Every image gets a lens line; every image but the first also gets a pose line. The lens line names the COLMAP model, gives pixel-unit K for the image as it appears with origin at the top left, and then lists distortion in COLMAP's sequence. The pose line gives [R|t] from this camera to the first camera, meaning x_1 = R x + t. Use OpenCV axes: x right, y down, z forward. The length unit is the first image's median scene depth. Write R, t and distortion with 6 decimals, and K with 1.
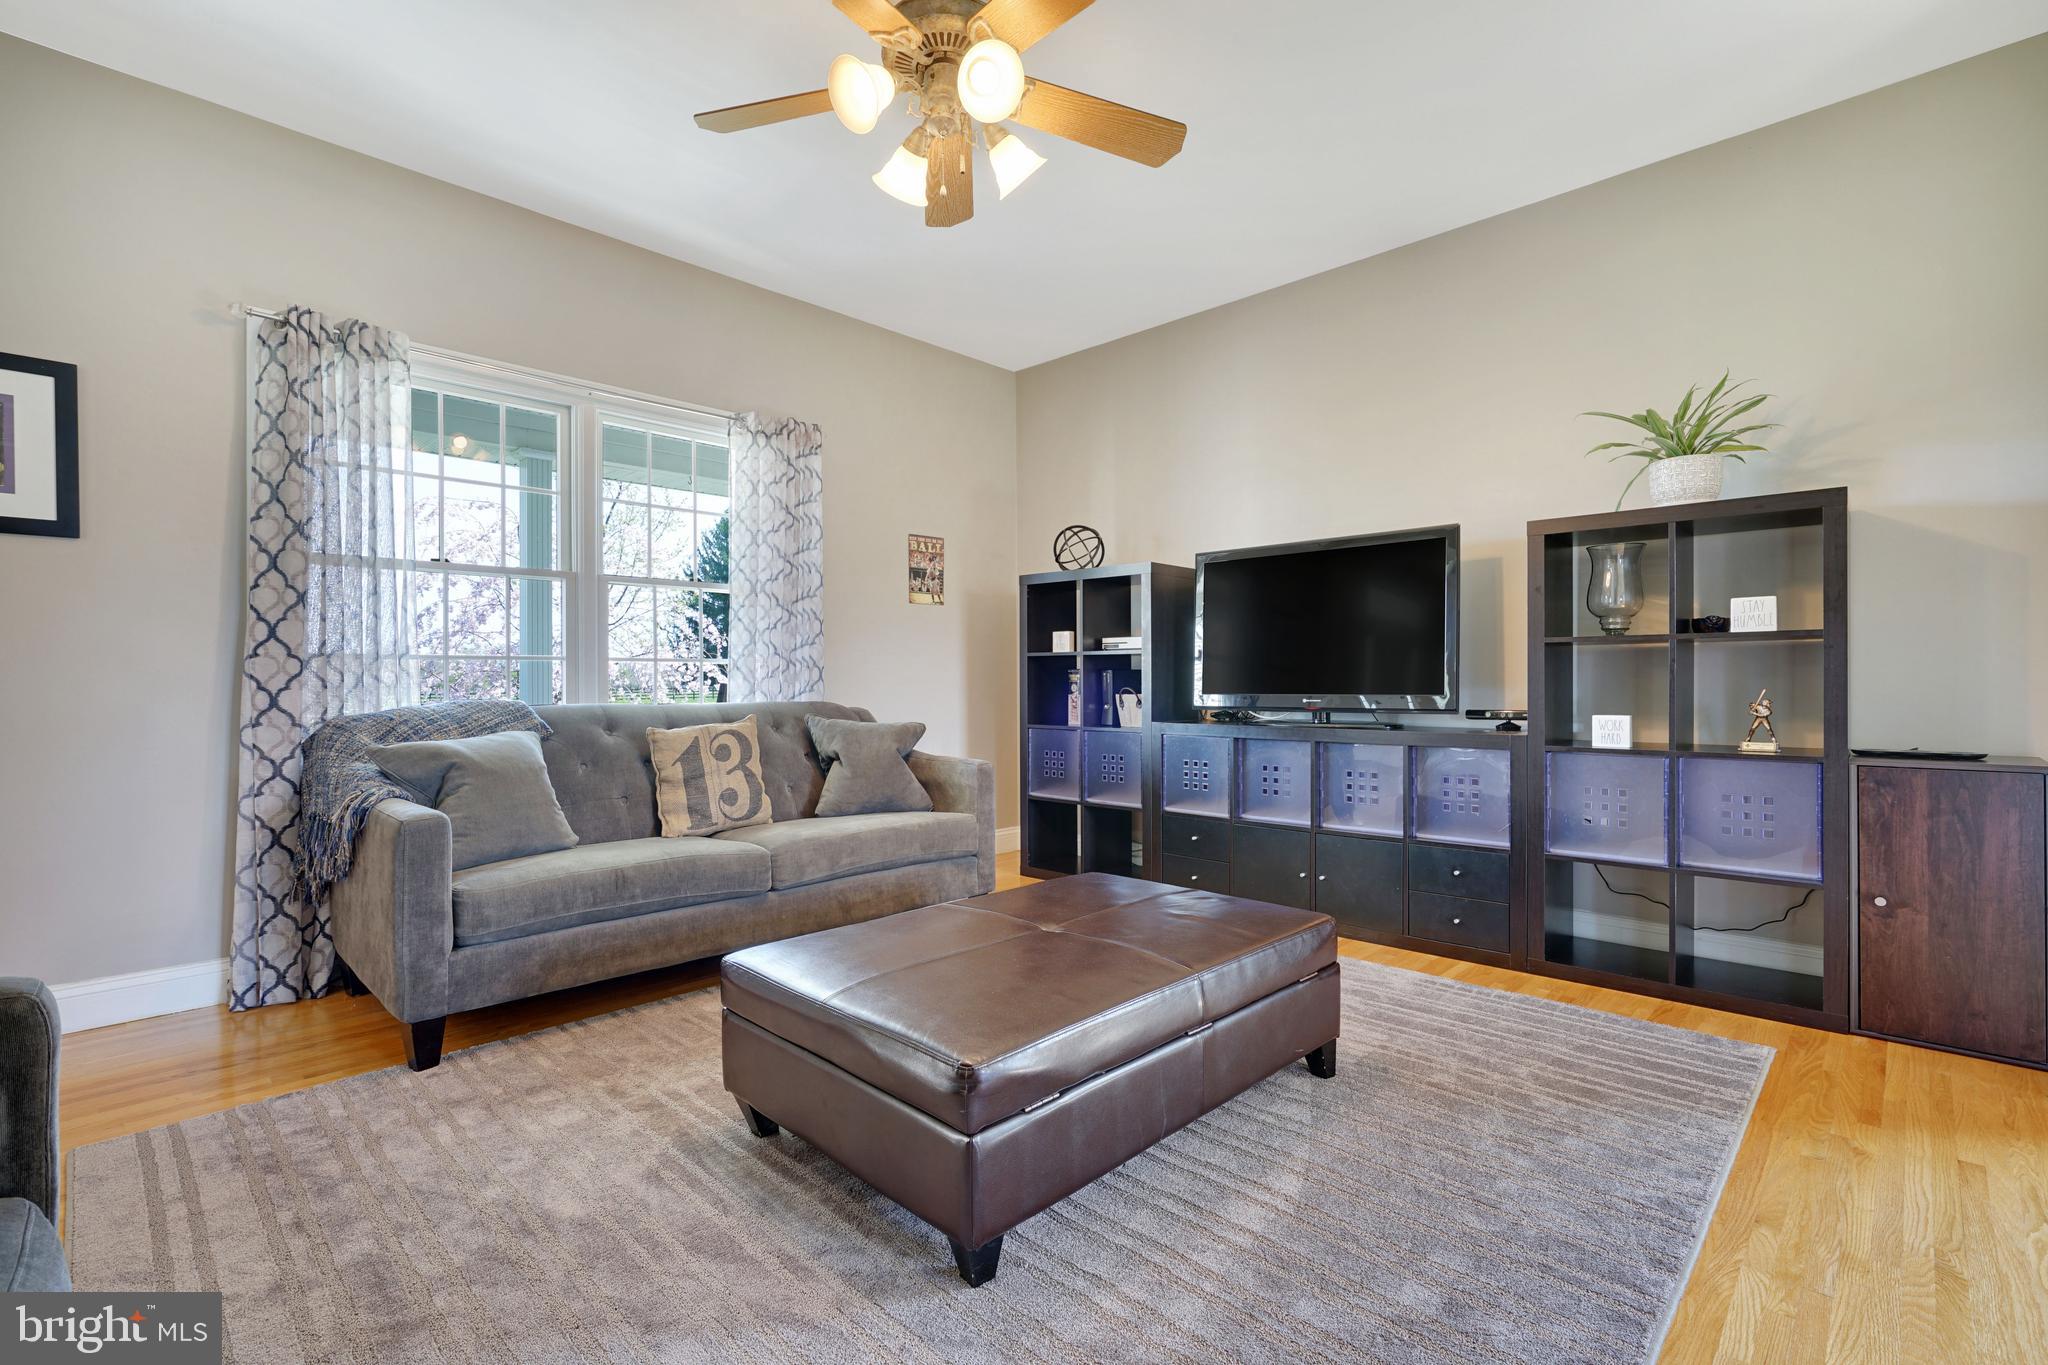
lens RADIAL K [[921.0, 0, 1019.3], [0, 921.0, 680.2], [0, 0, 1]] dist [-0.003157, 0.000144]
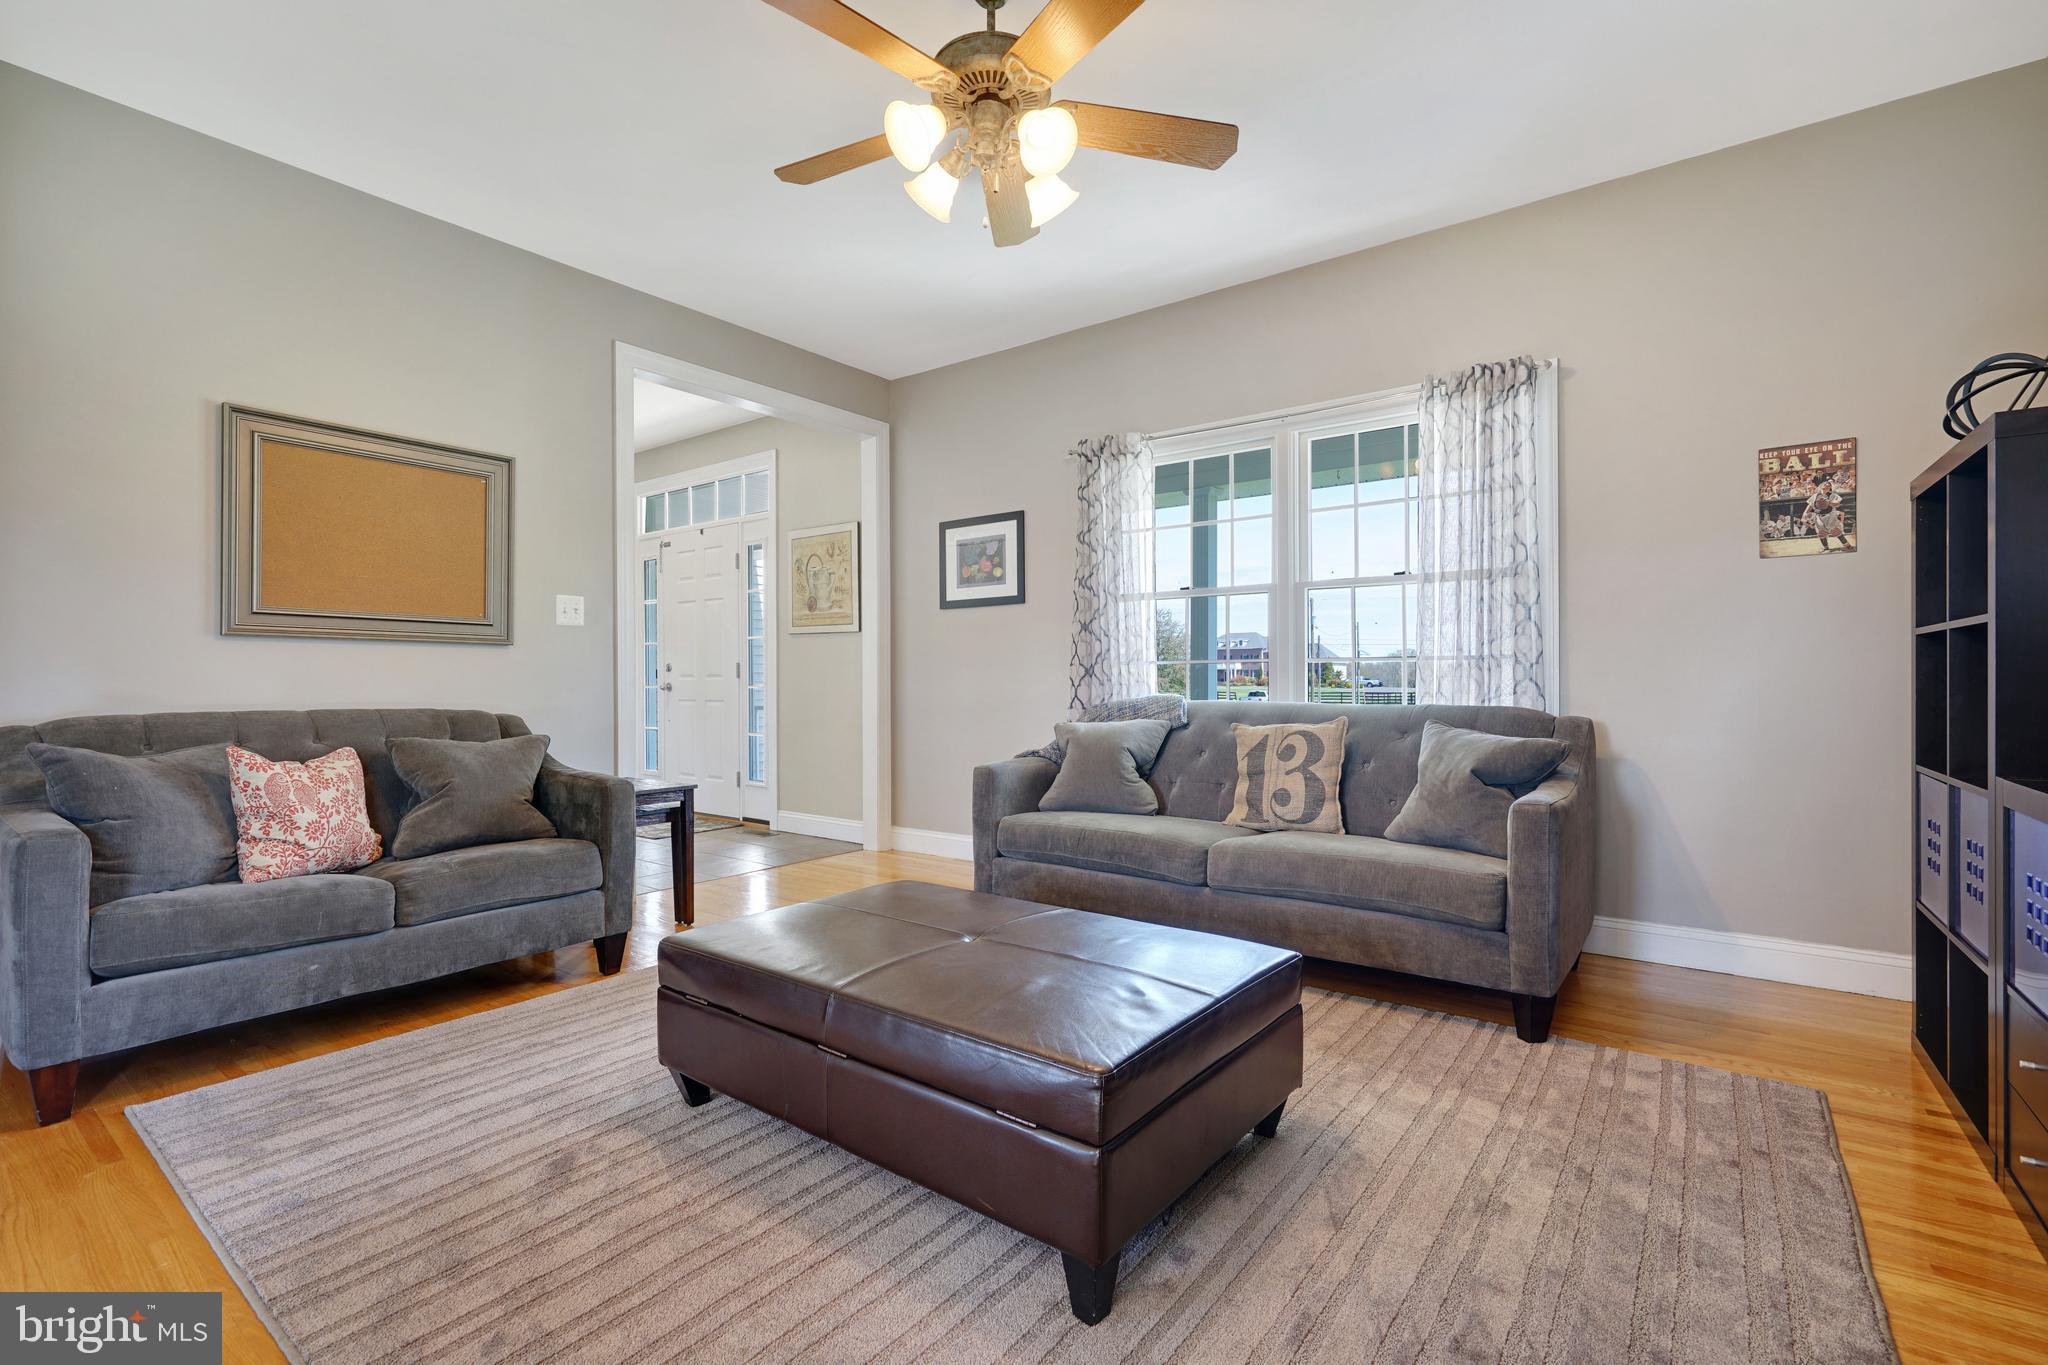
lens RADIAL K [[895.1, 0, 1055.9], [0, 895.1, 677.8], [0, 0, 1]] dist [-0.001261, -0.000015]
pose [[0.143432, 0.002137, -0.989658, 0.598315], [0.003047, 0.999992, 0.002601, -0.005898], [0.989655, -0.003388, 0.143425, 0.605007]]
